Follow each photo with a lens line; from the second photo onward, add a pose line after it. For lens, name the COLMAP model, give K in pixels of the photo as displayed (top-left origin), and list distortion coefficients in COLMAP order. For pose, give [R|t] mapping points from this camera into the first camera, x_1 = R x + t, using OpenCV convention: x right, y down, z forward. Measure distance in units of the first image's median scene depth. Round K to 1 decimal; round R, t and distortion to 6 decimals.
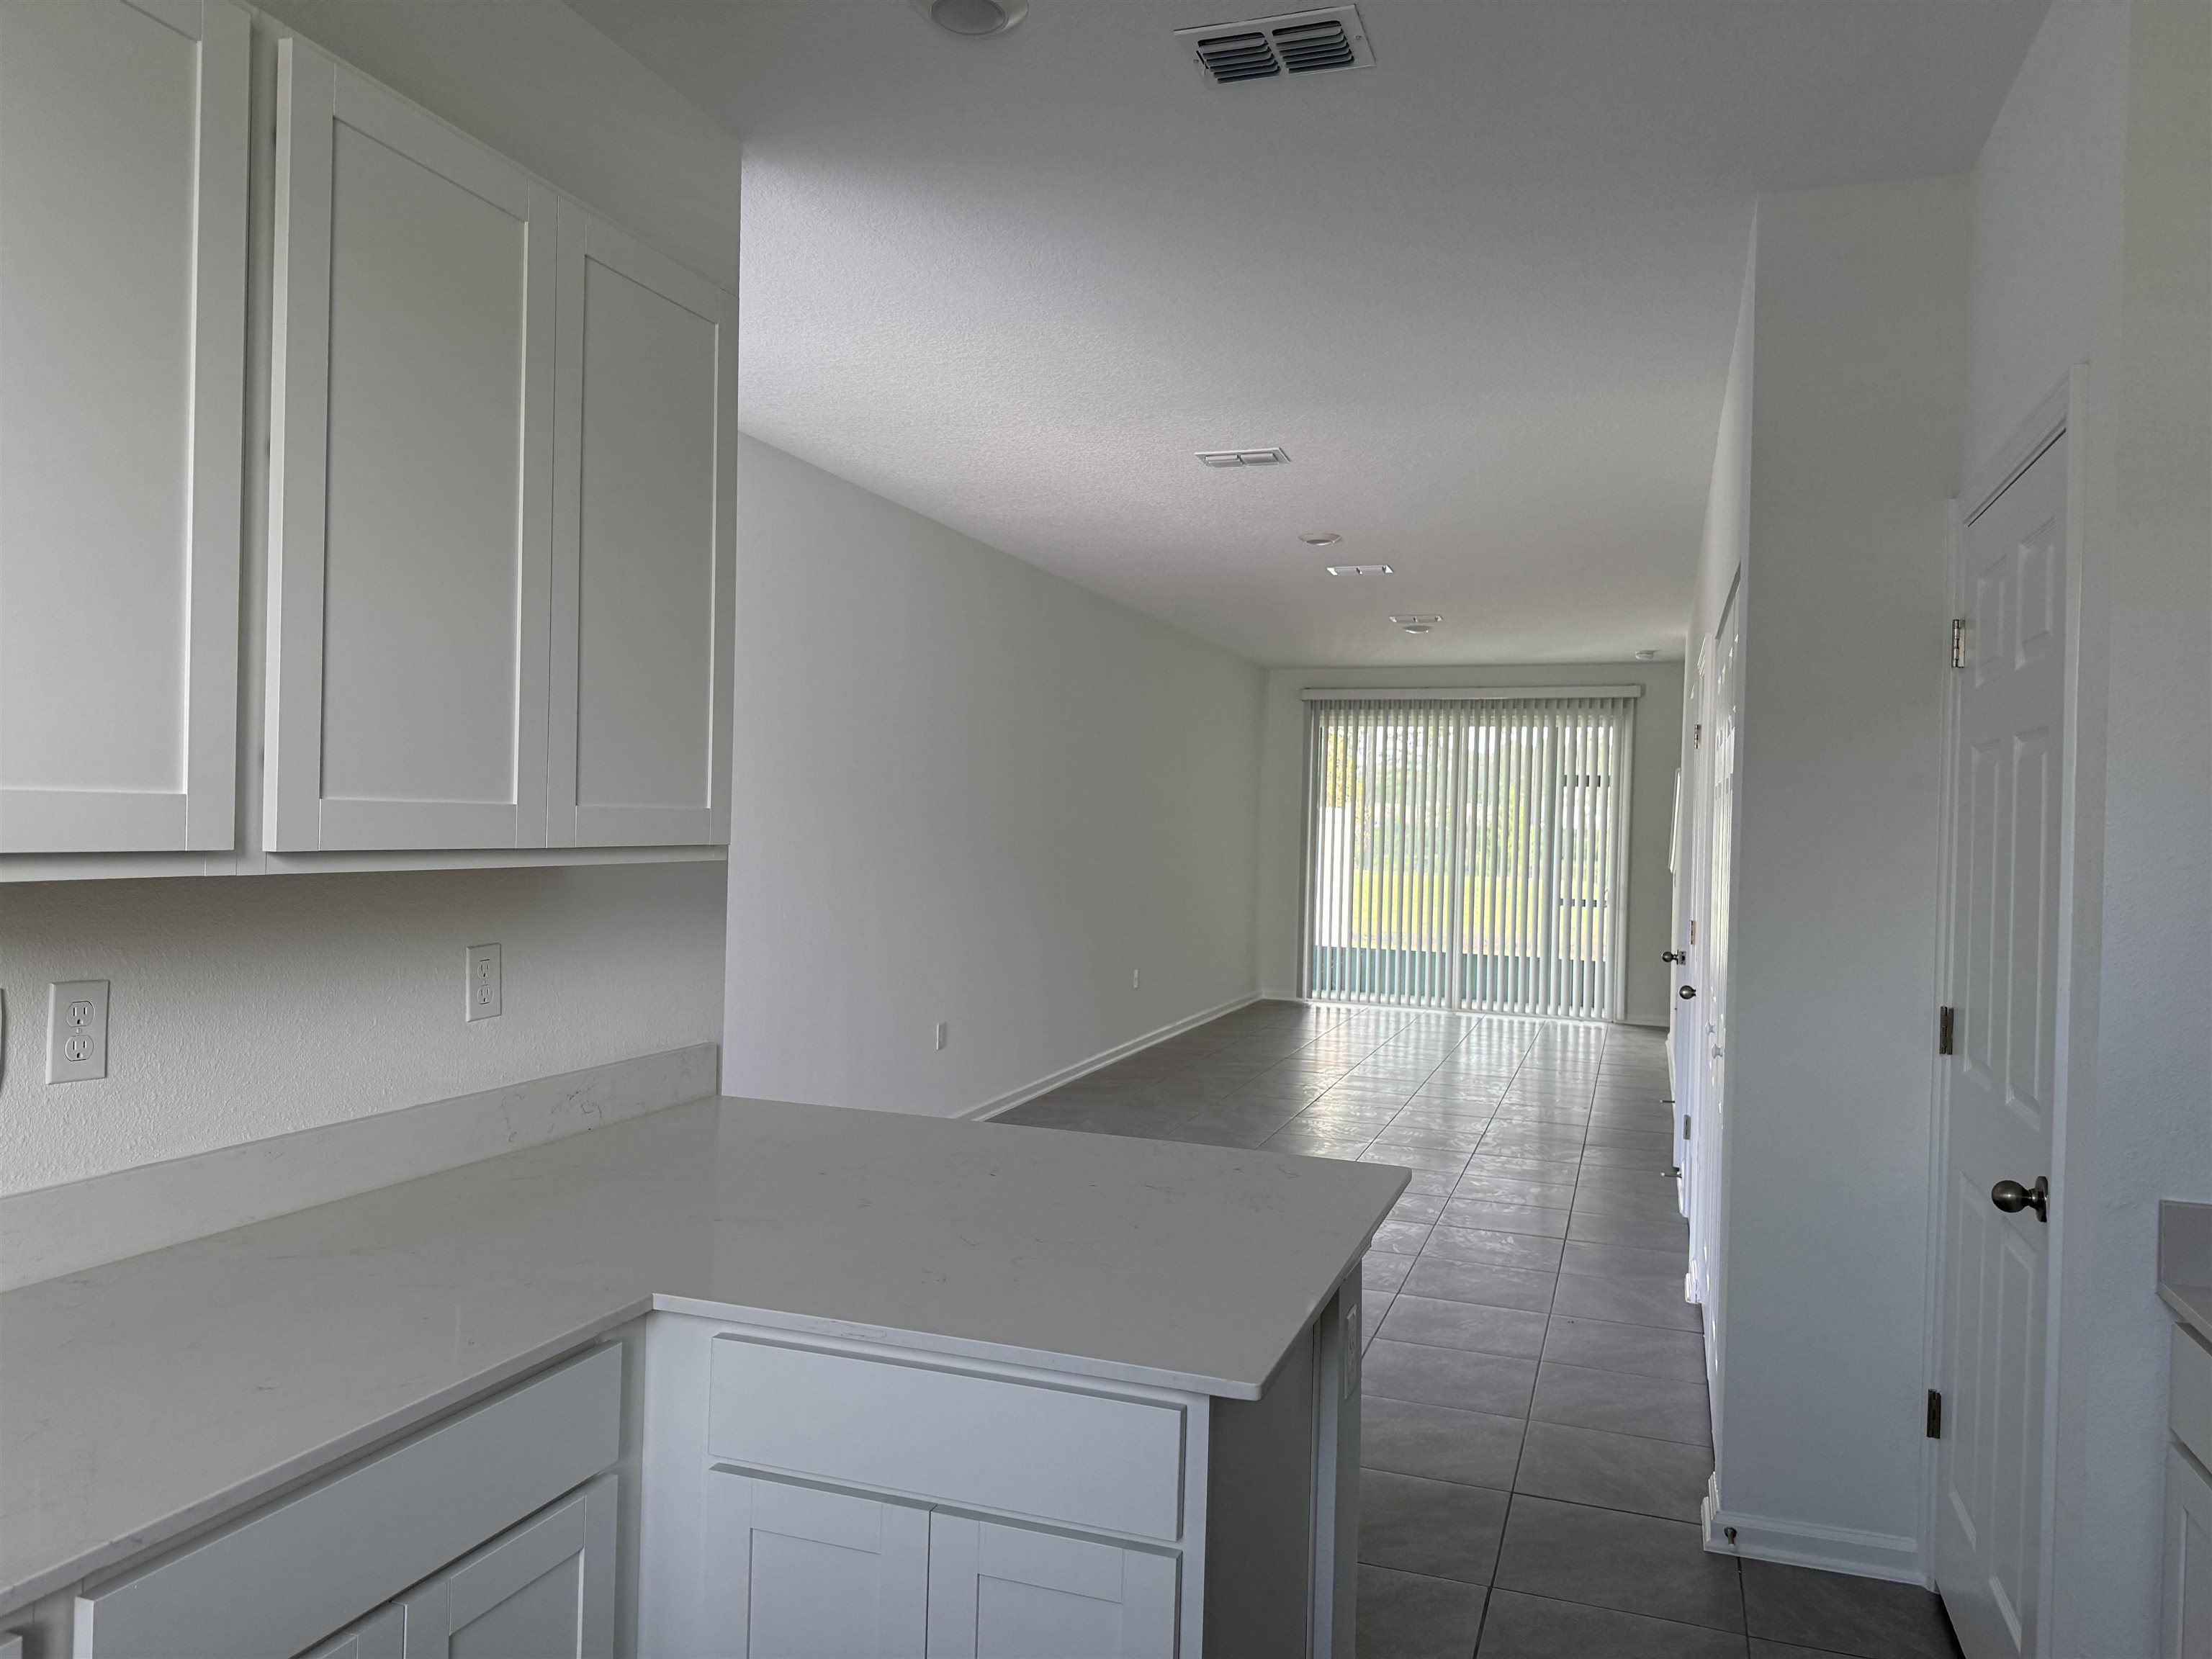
lens RADIAL K [[1518.6, 0, 1107.7], [0, 1518.6, 832.2], [0, 0, 1]] dist [0.004193, -0.000399]
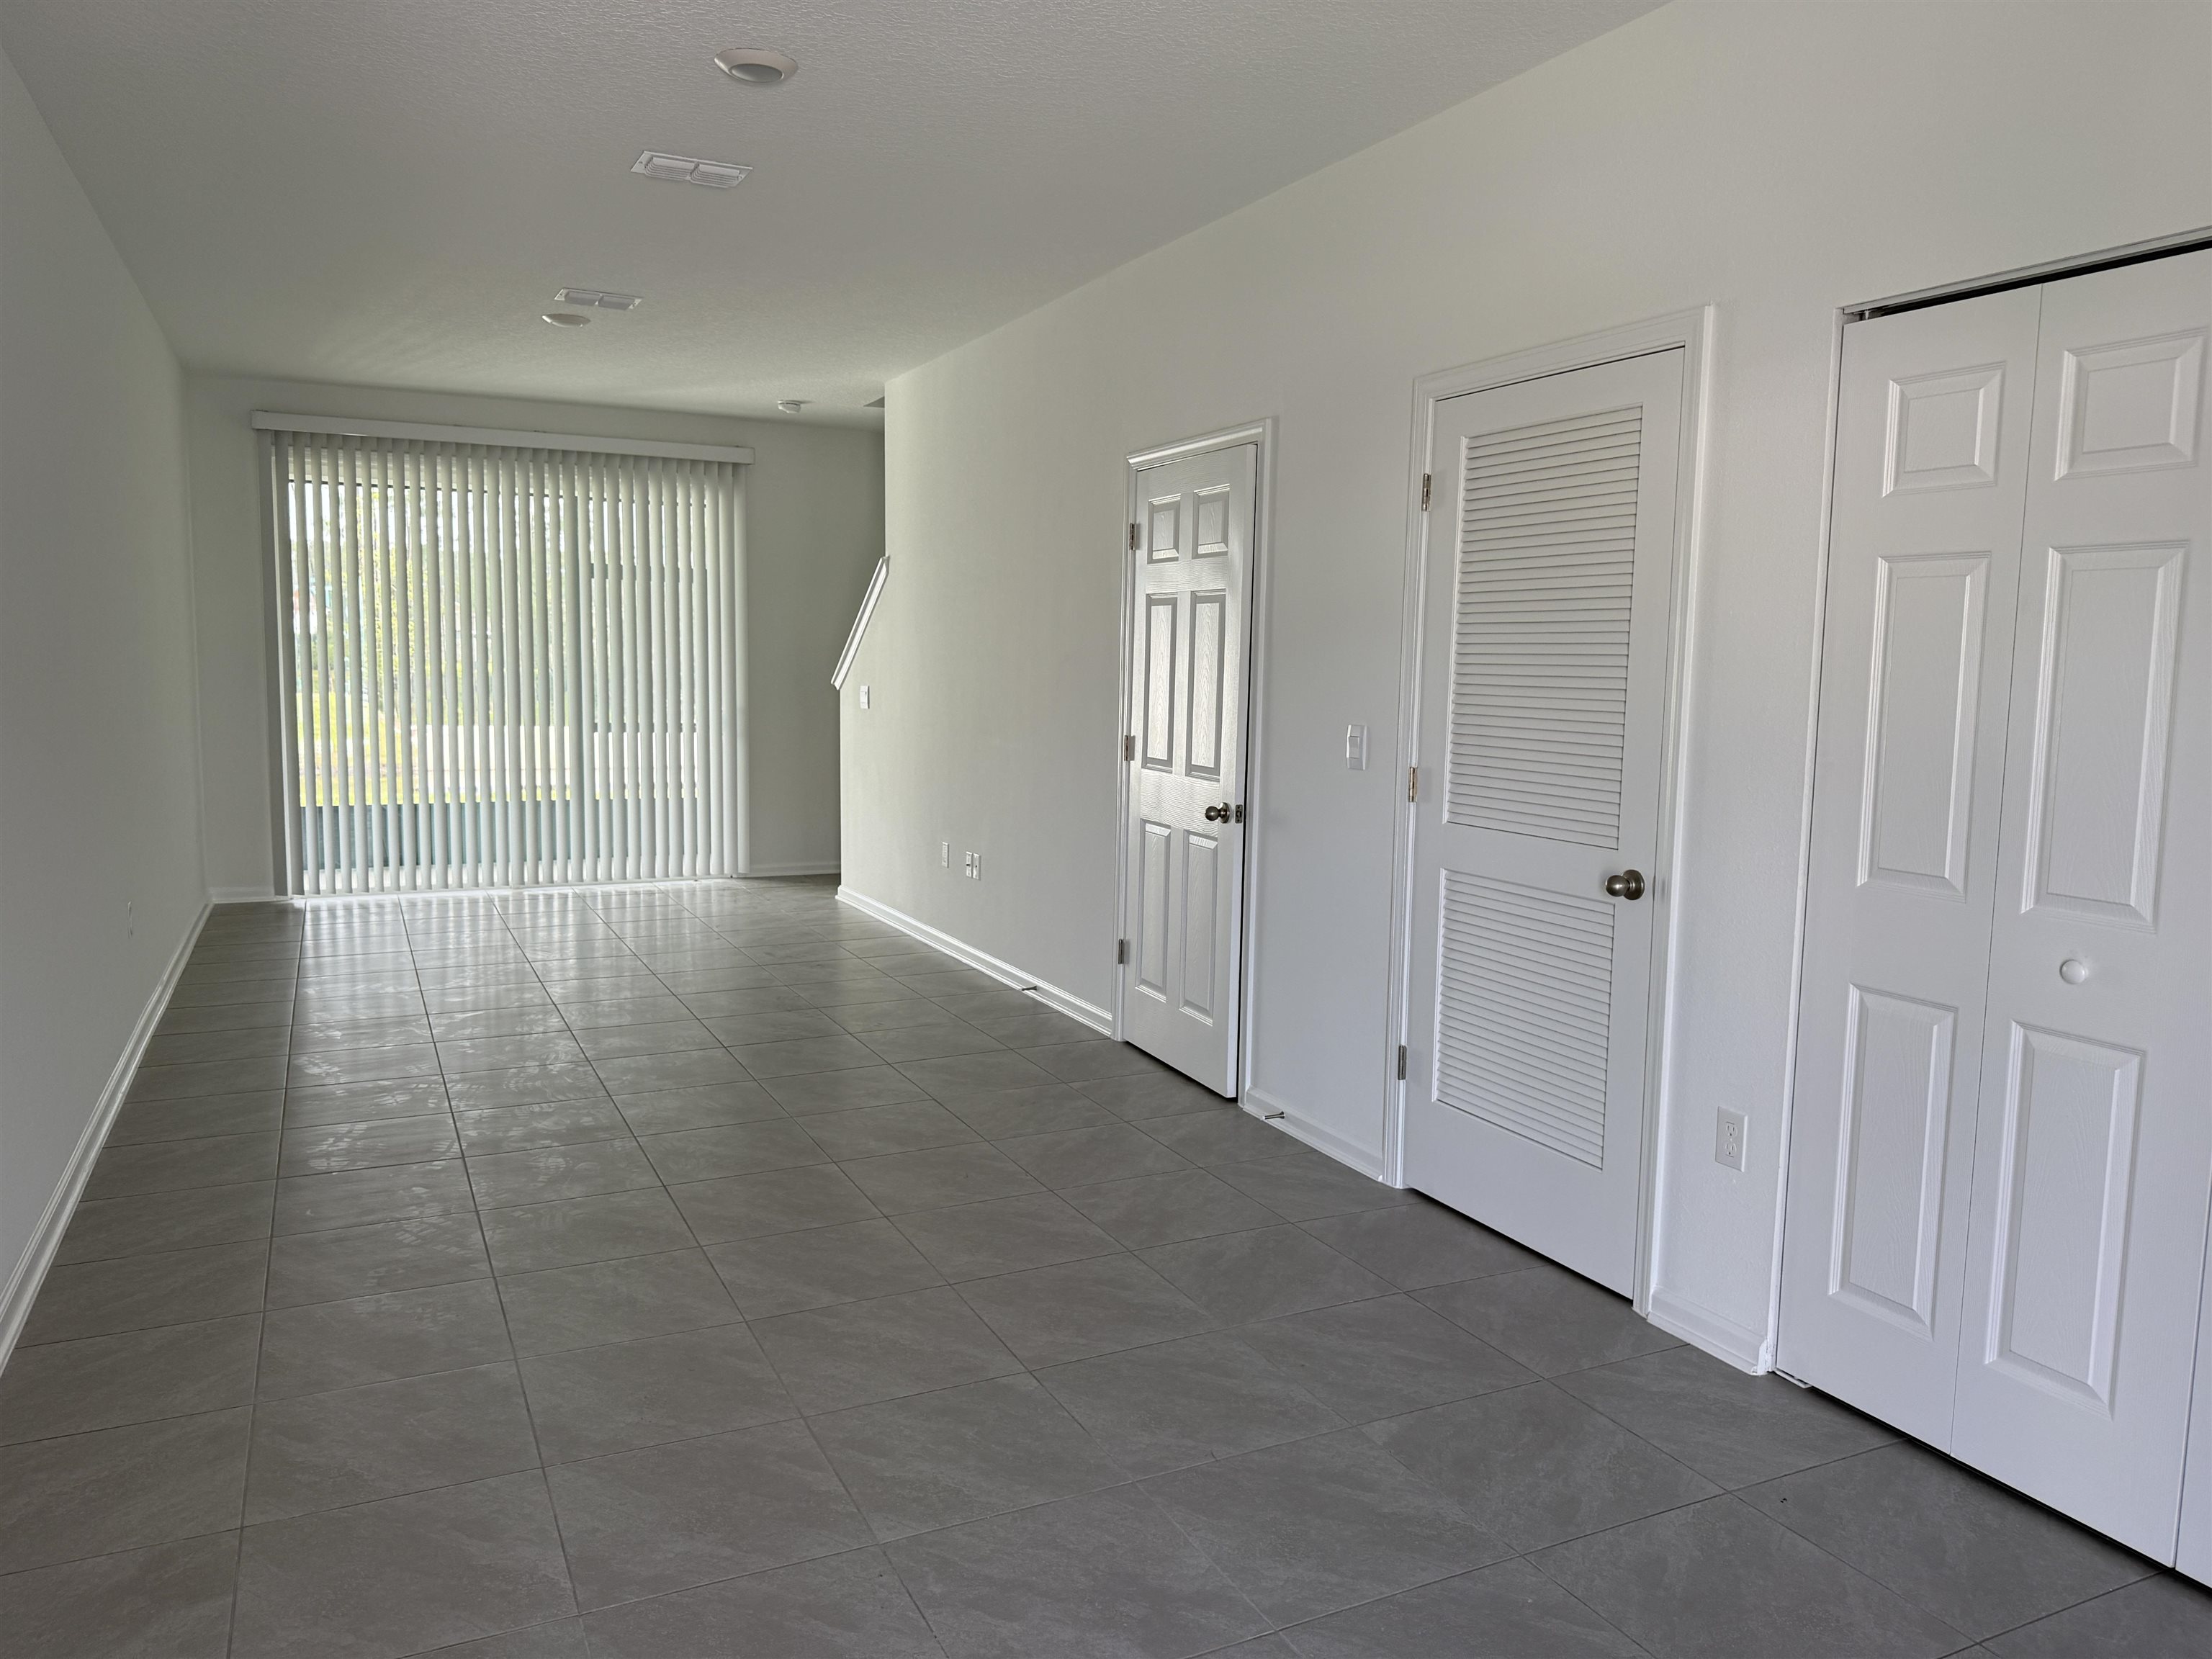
lens RADIAL K [[1518.6, 0, 1110.6], [0, 1518.6, 821.5], [0, 0, 1]] dist [0.004193, -0.000399]
pose [[0.675764, -0.093995, 0.731101, -0.110397], [0.004719, 0.992368, 0.123224, -0.001000], [-0.737103, -0.079820, 0.671050, 0.310800]]
